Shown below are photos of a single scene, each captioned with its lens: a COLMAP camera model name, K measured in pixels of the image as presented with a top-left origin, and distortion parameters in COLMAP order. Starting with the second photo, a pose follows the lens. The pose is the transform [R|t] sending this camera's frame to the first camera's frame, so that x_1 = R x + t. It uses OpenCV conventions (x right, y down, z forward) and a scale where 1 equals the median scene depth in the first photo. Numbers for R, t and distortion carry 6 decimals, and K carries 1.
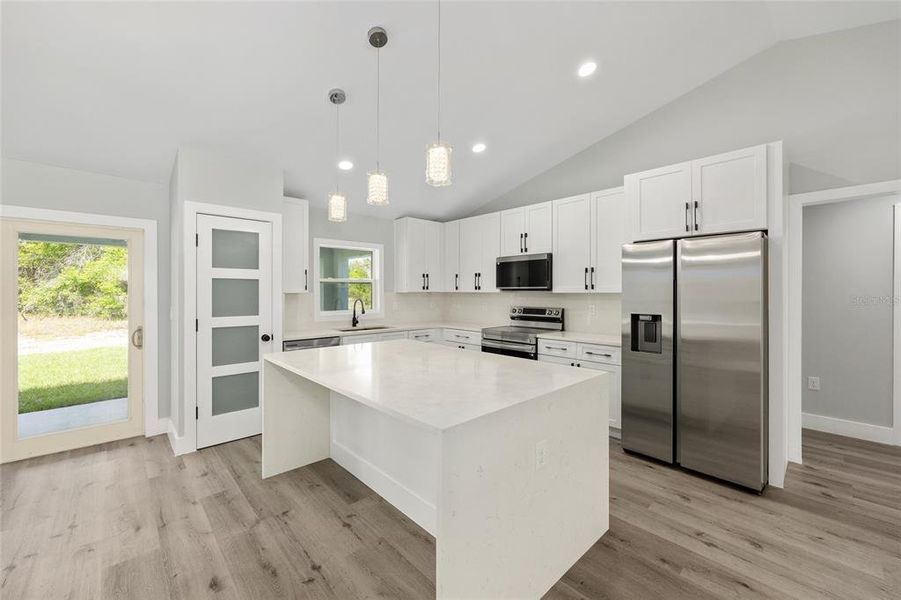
lens RADIAL K [[363.6, 0, 450.5], [0, 363.6, 293.4], [0, 0, 1]] dist [-0.001146, 0.000106]
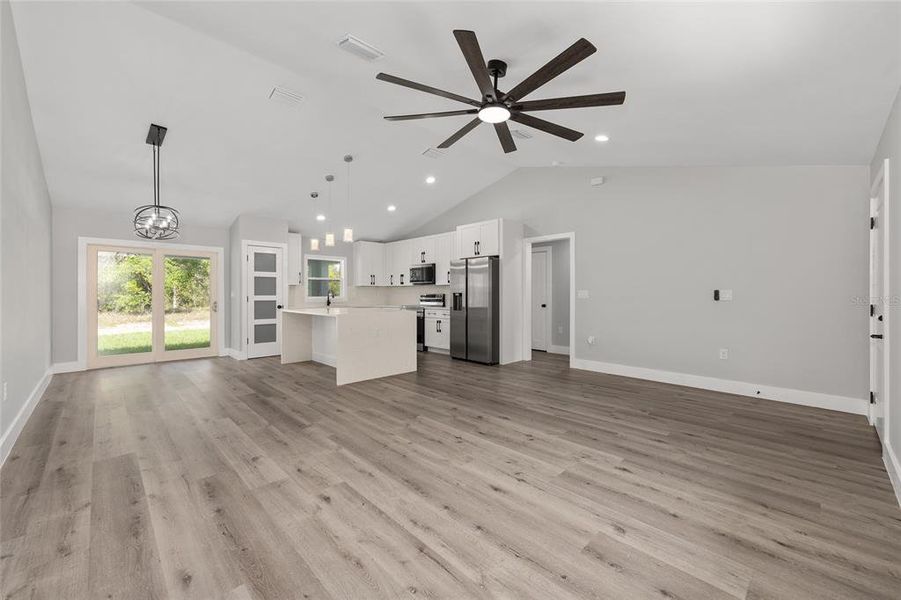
lens RADIAL K [[362.3, 0, 450.5], [0, 362.3, 300.0], [0, 0, 1]] dist [-0.000663, 0.000173]
pose [[0.999827, -0.000700, 0.018581, 0.338862], [0.000490, 0.999936, 0.011302, 0.056081], [-0.018588, -0.011291, 0.999763, -0.870720]]
